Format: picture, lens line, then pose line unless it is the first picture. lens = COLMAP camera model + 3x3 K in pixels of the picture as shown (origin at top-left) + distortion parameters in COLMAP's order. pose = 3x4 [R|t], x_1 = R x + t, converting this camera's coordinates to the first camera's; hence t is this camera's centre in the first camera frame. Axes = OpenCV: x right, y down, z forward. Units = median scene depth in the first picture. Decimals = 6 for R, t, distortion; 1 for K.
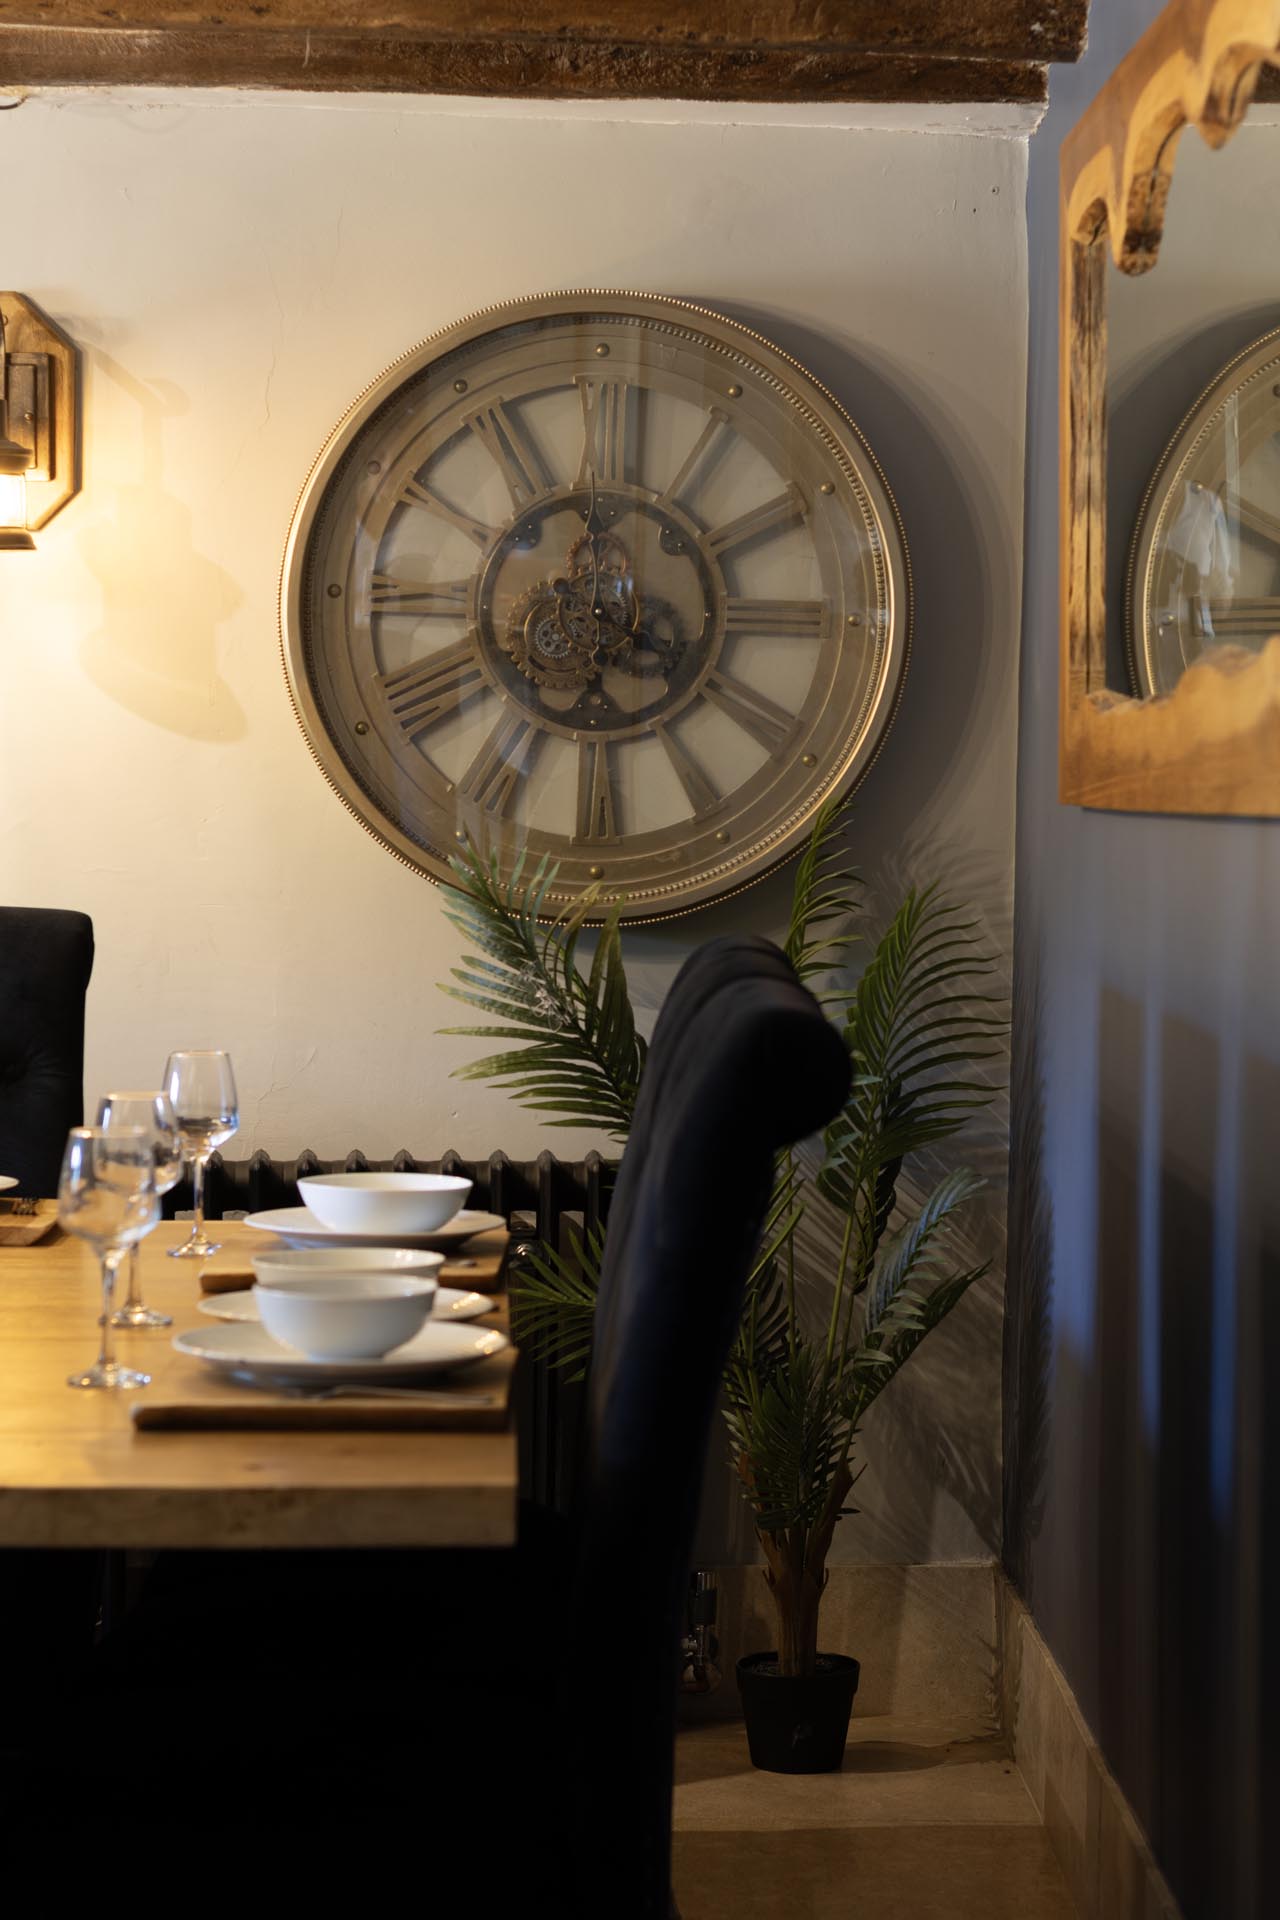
lens RADIAL K [[4455.4, 0, 640.0], [0, 4455.4, 960.0], [0, 0, 1]] dist [0.050065, 0.306080]
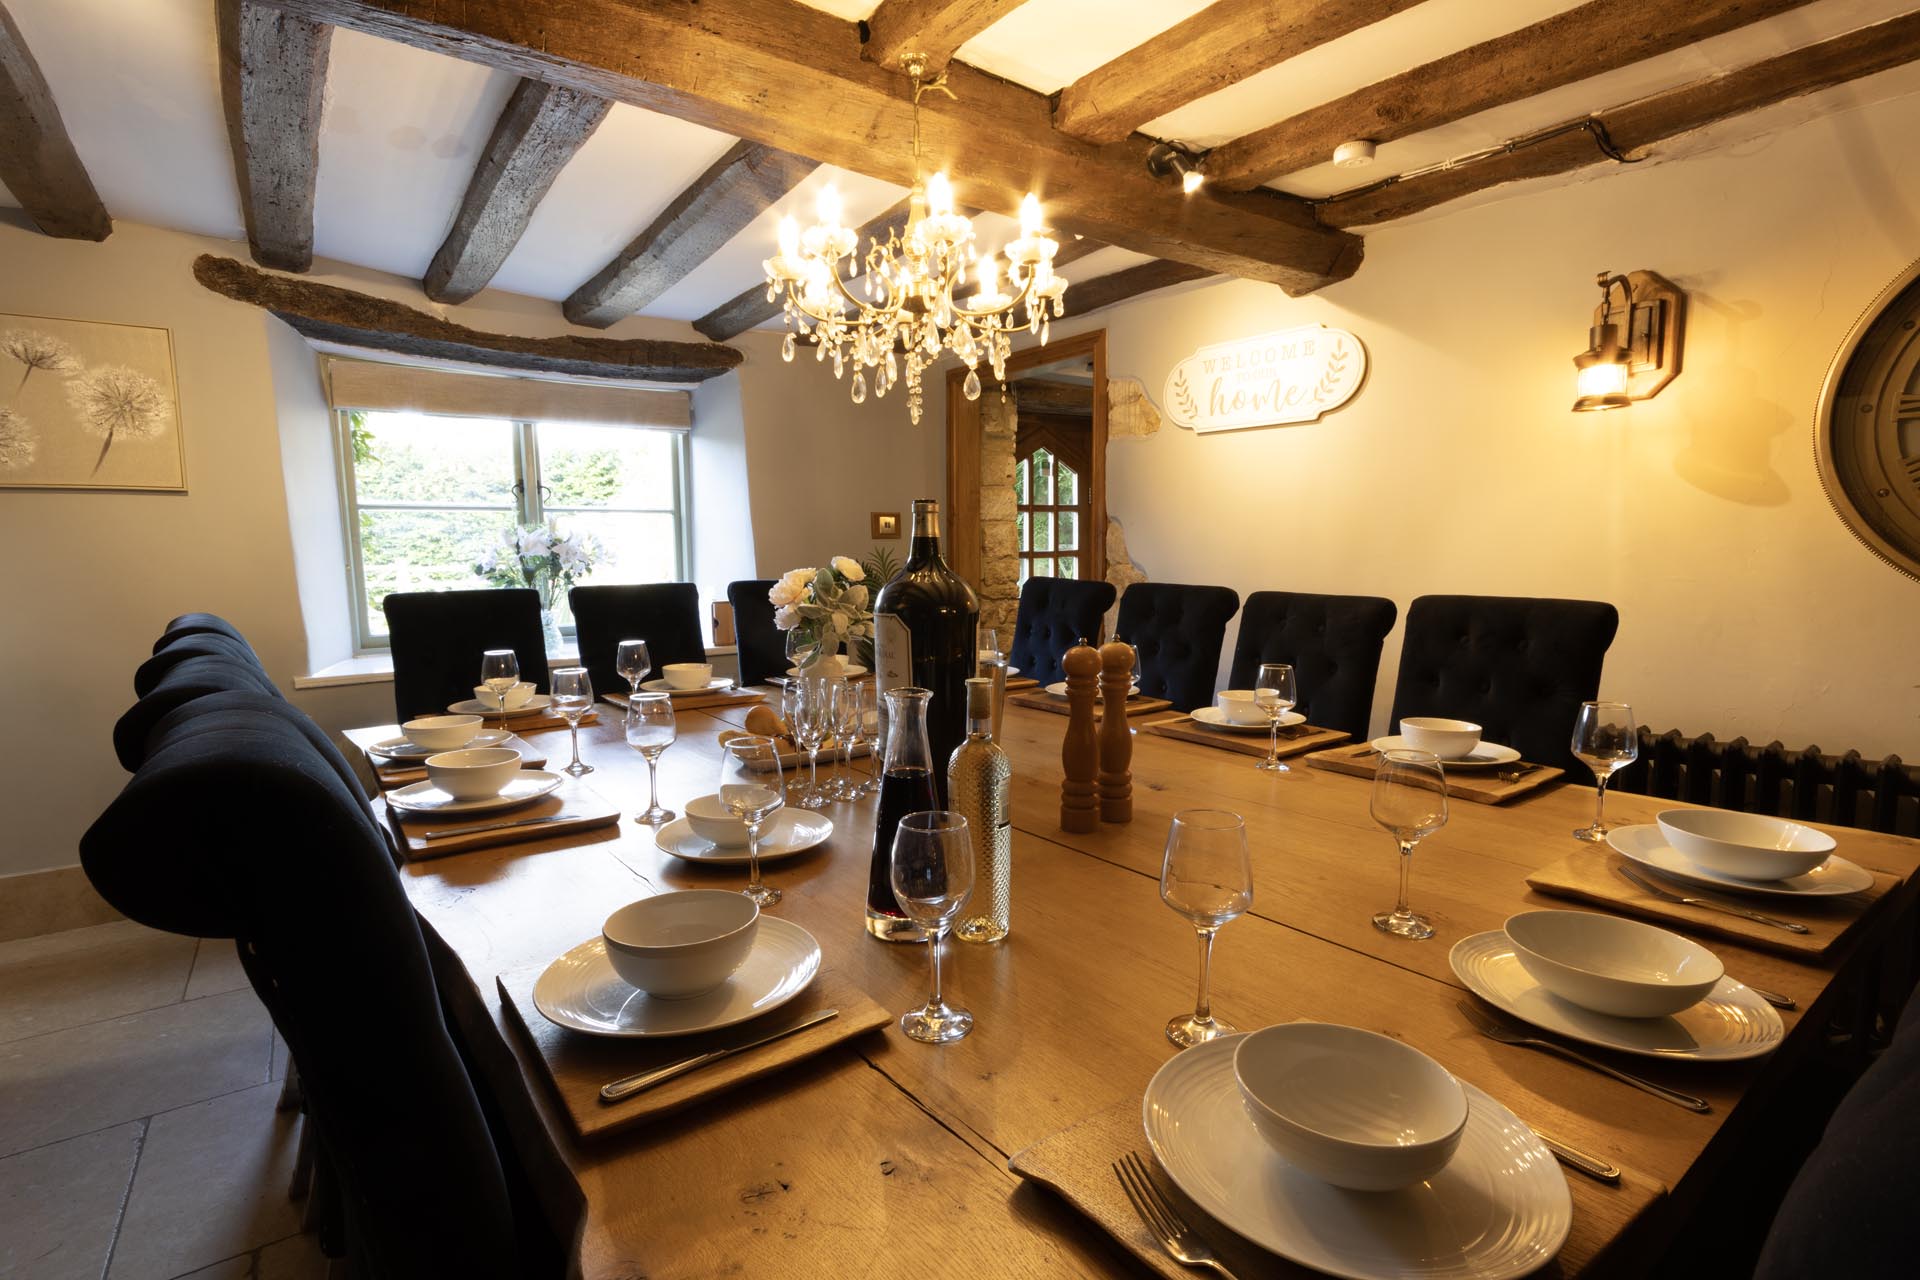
lens RADIAL K [[898.1, 0, 961.0], [0, 898.1, 651.1], [0, 0, 1]] dist [0.000711, -0.000259]
pose [[0.646298, 0.072438, -0.759639, -0.026173], [-0.023669, 0.996908, 0.074926, -0.010180], [0.762718, -0.030444, 0.646015, 0.526889]]
